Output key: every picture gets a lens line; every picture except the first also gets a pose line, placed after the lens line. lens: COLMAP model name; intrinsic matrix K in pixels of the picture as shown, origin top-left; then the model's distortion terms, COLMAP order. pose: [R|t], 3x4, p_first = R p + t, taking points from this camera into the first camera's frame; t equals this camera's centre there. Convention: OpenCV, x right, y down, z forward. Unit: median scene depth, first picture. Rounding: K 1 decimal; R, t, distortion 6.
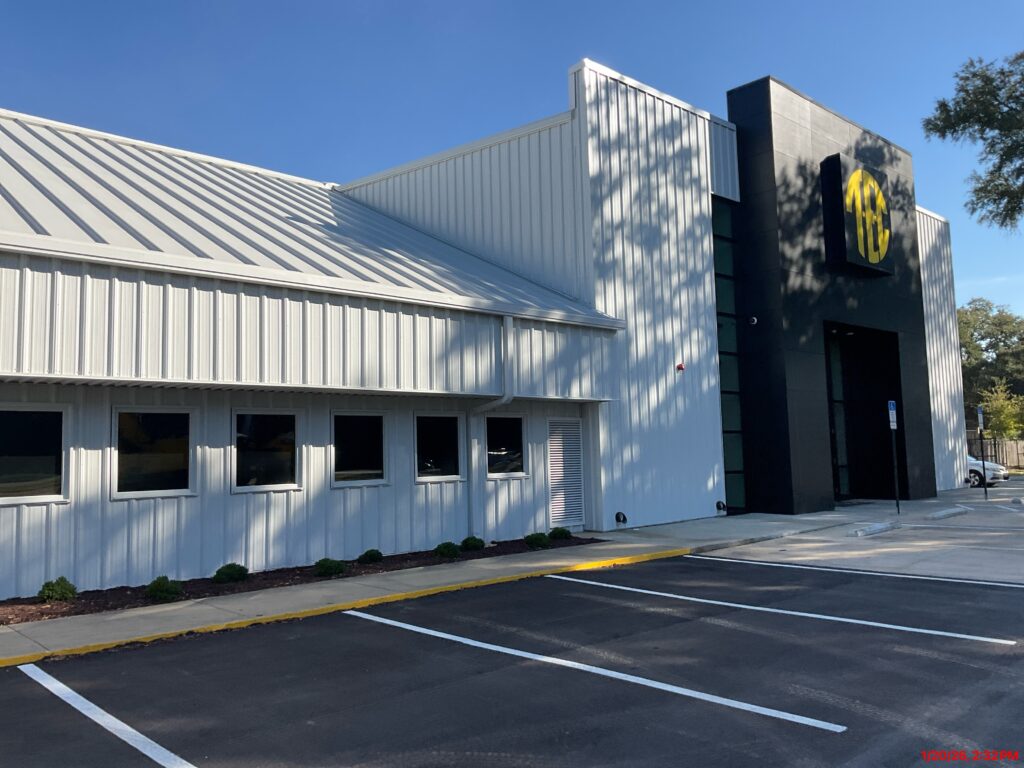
lens RADIAL K [[829.6, 0, 512.0], [0, 829.6, 384.0], [0, 0, 1]] dist [0.088003, -0.139342]
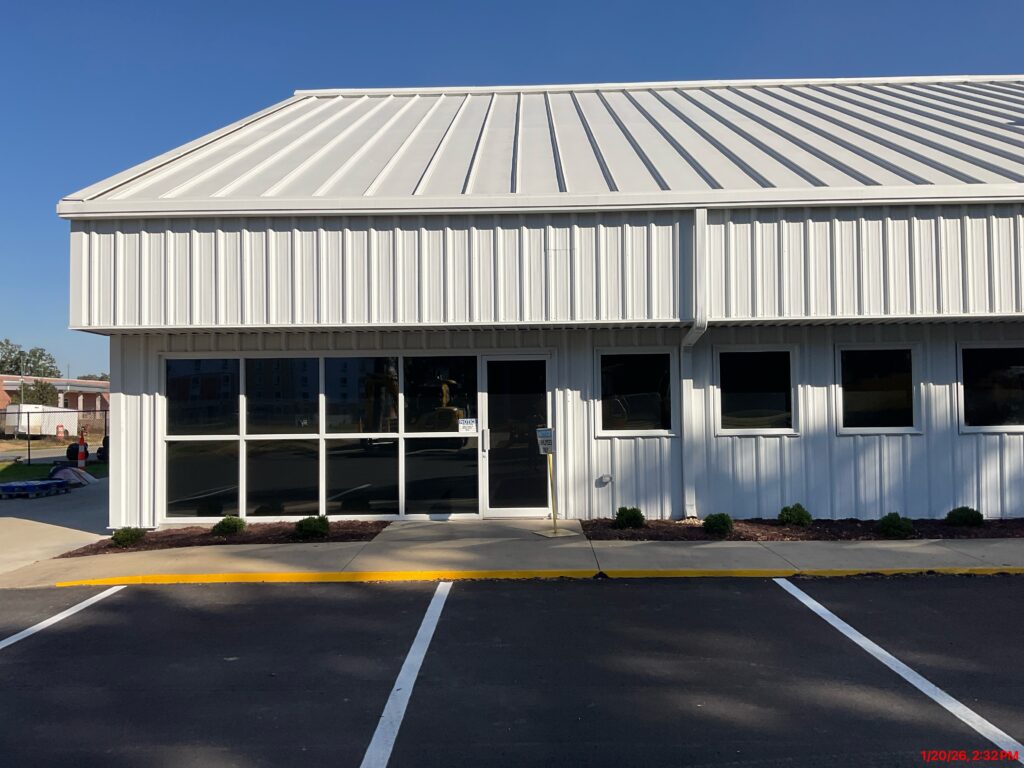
lens RADIAL K [[846.5, 0, 512.0], [0, 846.5, 384.0], [0, 0, 1]] dist [-0.005297, -0.097237]
pose [[0.690709, -0.002611, -0.723129, 0.146629], [0.056709, 0.997109, 0.050567, 0.007943], [0.720906, -0.075935, 0.688860, 0.132994]]
